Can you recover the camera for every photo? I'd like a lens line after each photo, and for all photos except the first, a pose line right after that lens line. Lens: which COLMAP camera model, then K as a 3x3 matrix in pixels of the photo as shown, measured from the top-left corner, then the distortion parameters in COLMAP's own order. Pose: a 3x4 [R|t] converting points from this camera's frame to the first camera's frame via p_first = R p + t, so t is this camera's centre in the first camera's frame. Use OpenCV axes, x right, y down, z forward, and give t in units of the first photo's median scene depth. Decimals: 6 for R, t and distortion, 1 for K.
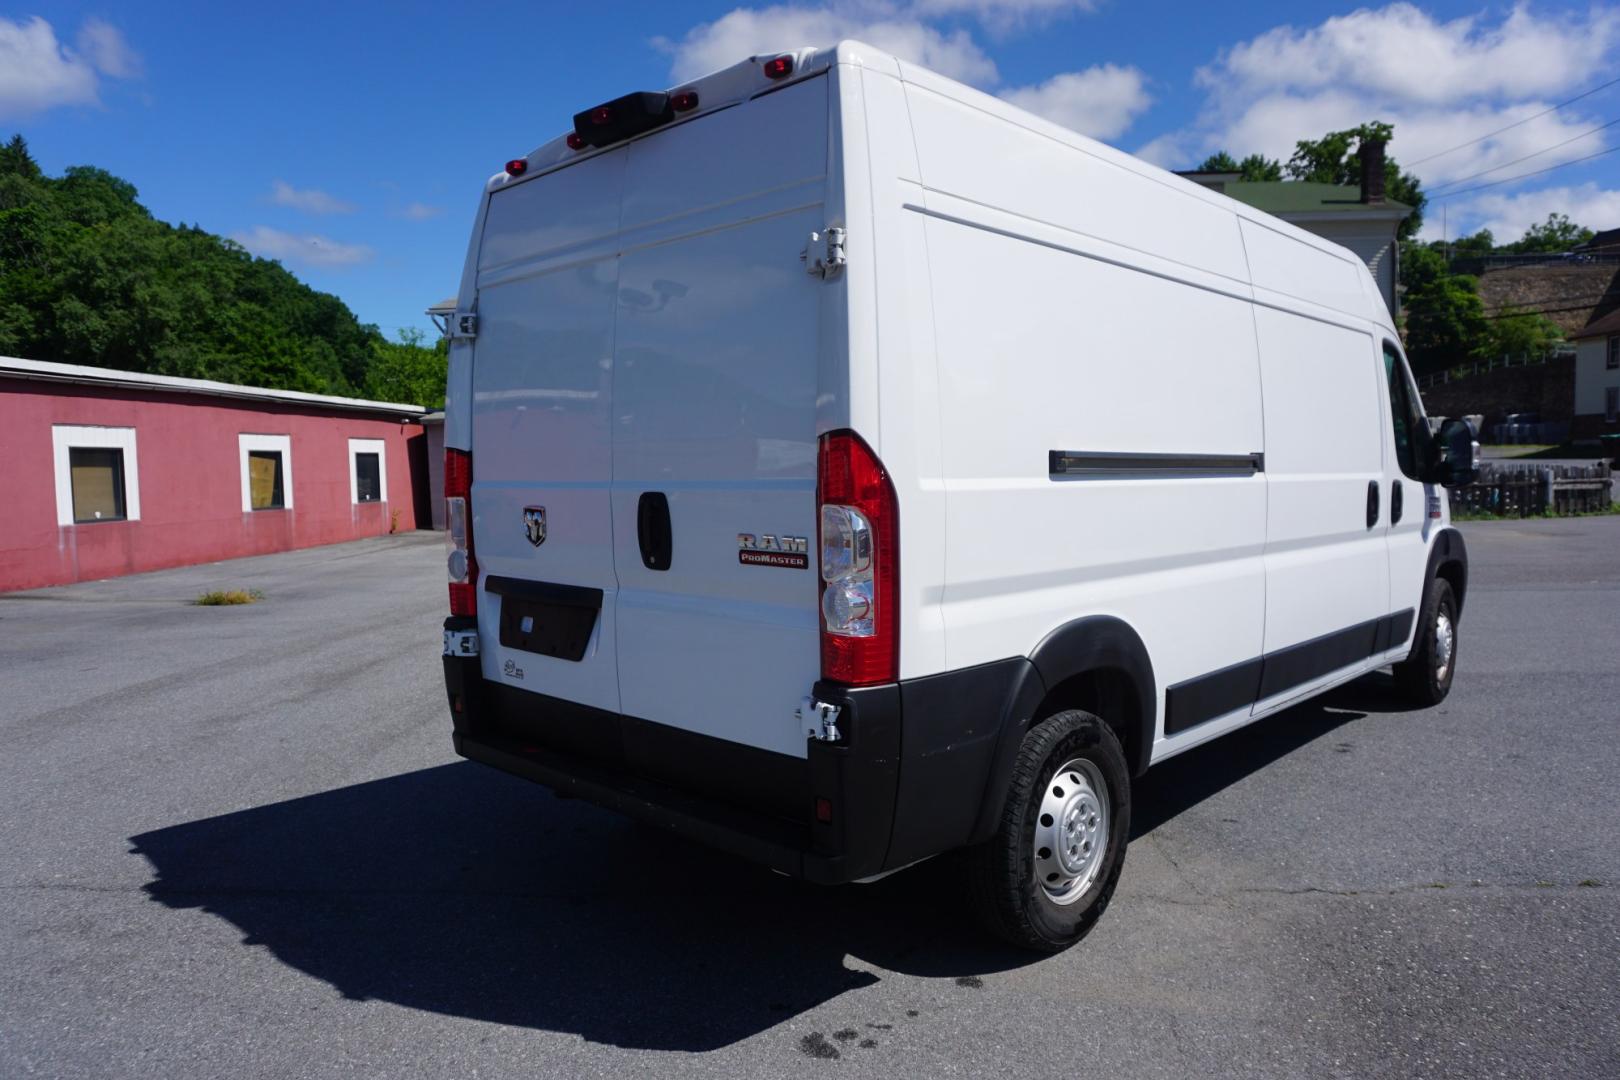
lens RADIAL K [[1087.3, 0, 810.0], [0, 1087.3, 540.0], [0, 0, 1]] dist [-0.049640, 0.033816]
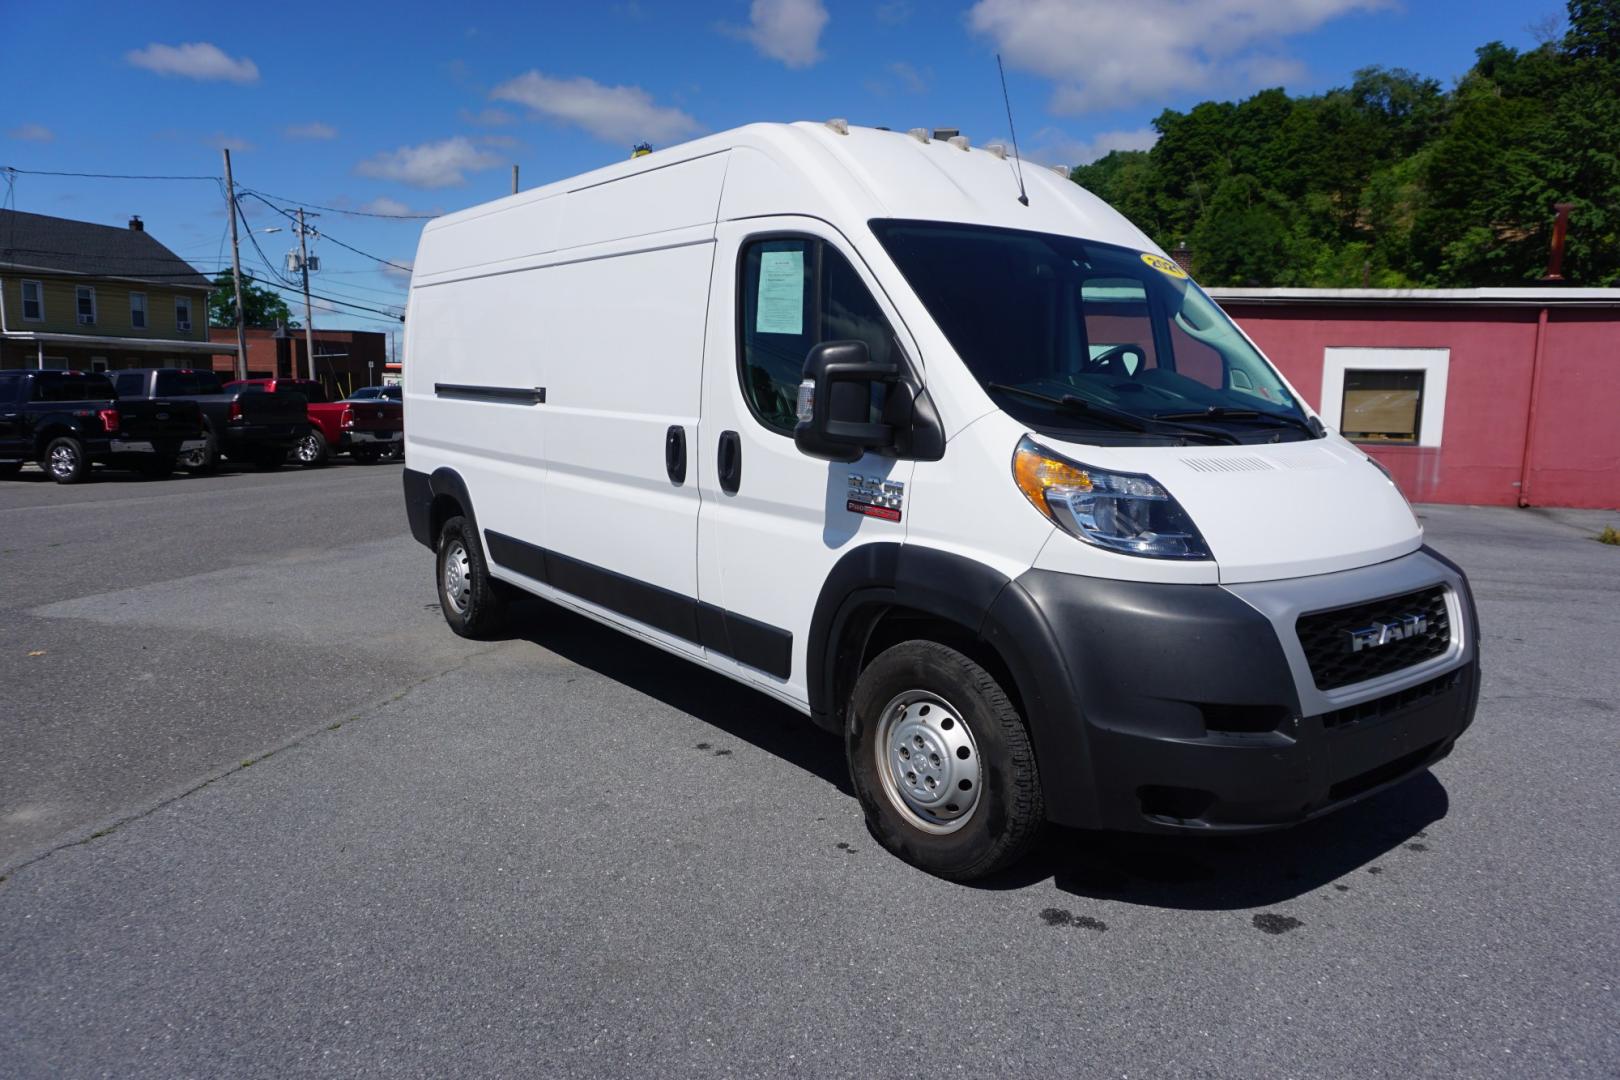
lens RADIAL K [[1085.2, 0, 804.1], [0, 1085.2, 535.2], [0, 0, 1]] dist [-0.045480, 0.033577]
pose [[-0.152538, 0.149656, -0.976901, 1.848095], [-0.083155, 0.983020, 0.163578, -0.162210], [0.984793, 0.106186, -0.137503, 1.686553]]
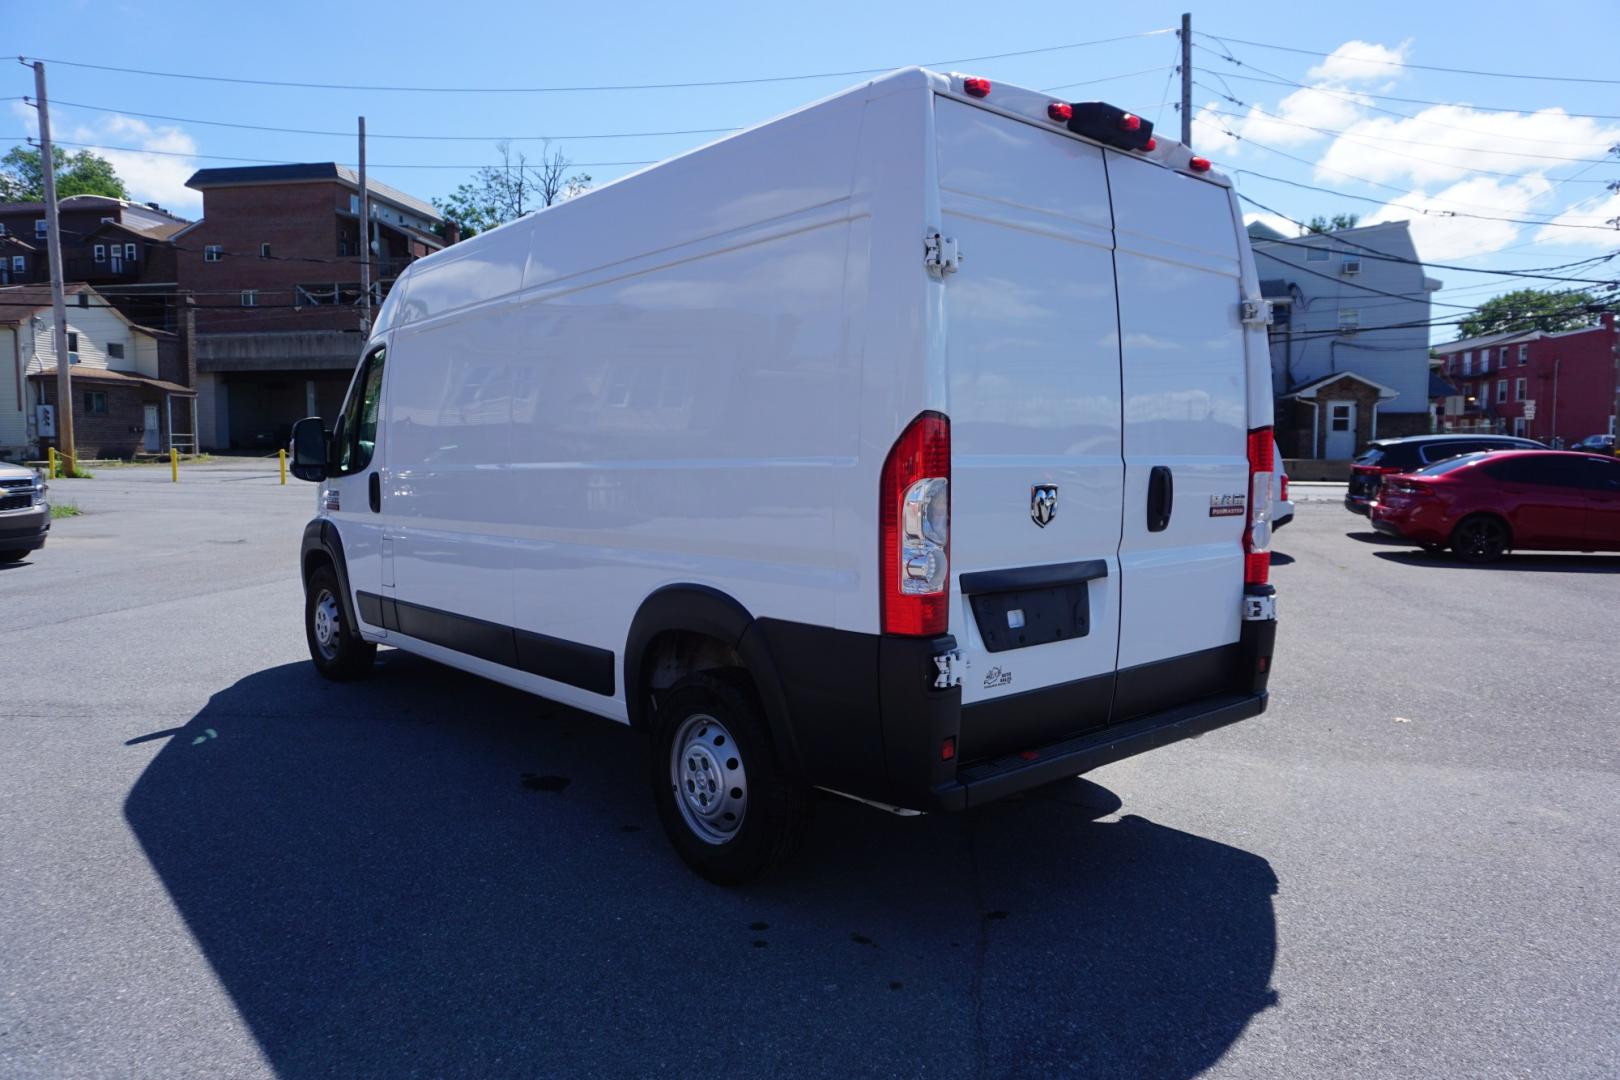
lens RADIAL K [[1085.2, 0, 804.1], [0, 1085.2, 535.2], [0, 0, 1]] dist [-0.045480, 0.033577]
pose [[0.089116, -0.055065, 0.994498, -1.137058], [0.068493, 0.996446, 0.049035, -0.044595], [-0.993663, 0.063747, 0.092571, 1.070153]]
